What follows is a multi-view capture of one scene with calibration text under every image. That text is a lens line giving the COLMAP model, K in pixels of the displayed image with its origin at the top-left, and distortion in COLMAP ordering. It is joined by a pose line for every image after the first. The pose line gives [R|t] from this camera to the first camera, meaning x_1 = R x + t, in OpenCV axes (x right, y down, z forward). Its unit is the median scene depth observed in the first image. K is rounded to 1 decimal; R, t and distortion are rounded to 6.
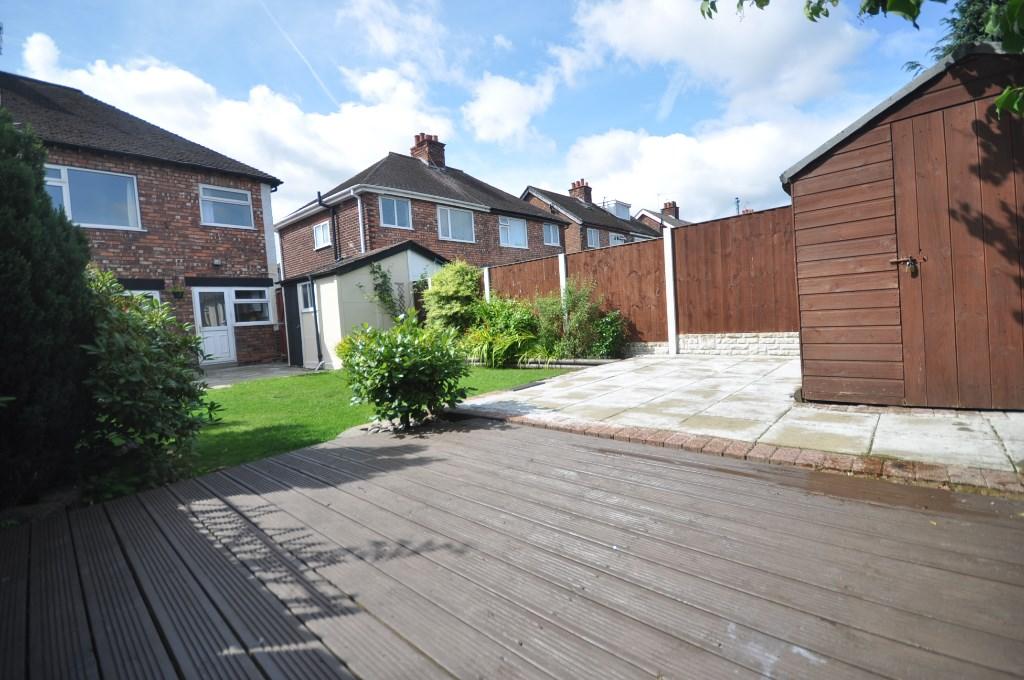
lens RADIAL K [[447.5, 0, 512.2], [0, 447.5, 338.6], [0, 0, 1]] dist [-0.000943, -0.001530]
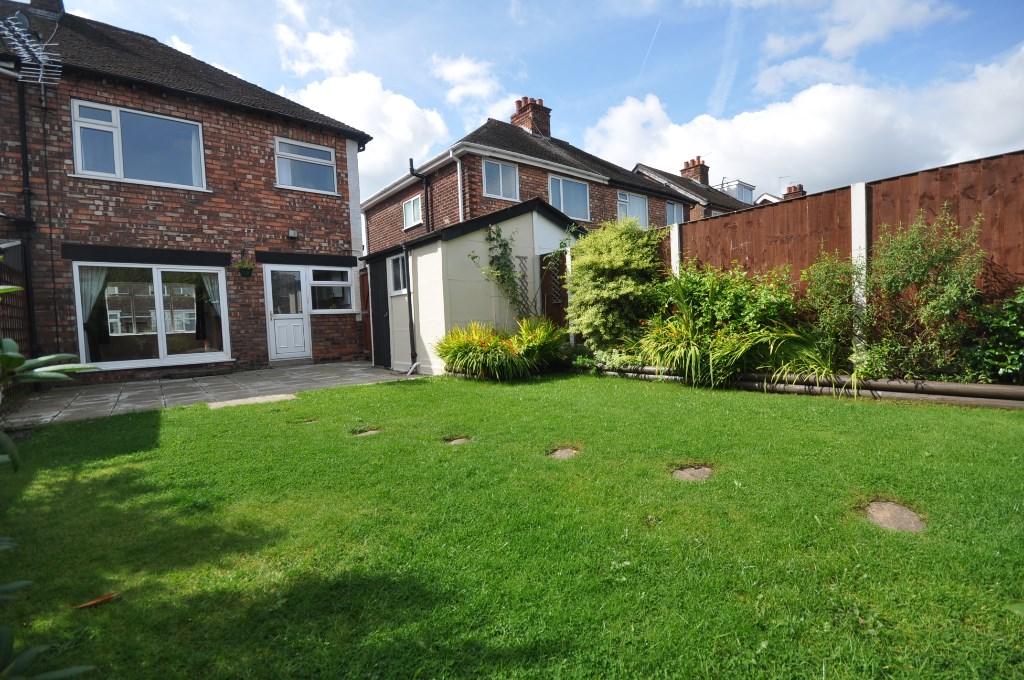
lens RADIAL K [[447.5, 0, 511.2], [0, 447.5, 339.5], [0, 0, 1]] dist [-0.000943, -0.001530]
pose [[0.987300, 0.028752, -0.156242, -0.145445], [-0.028919, 0.999581, 0.001206, 0.007165], [0.156211, 0.003328, 0.987718, 0.275540]]
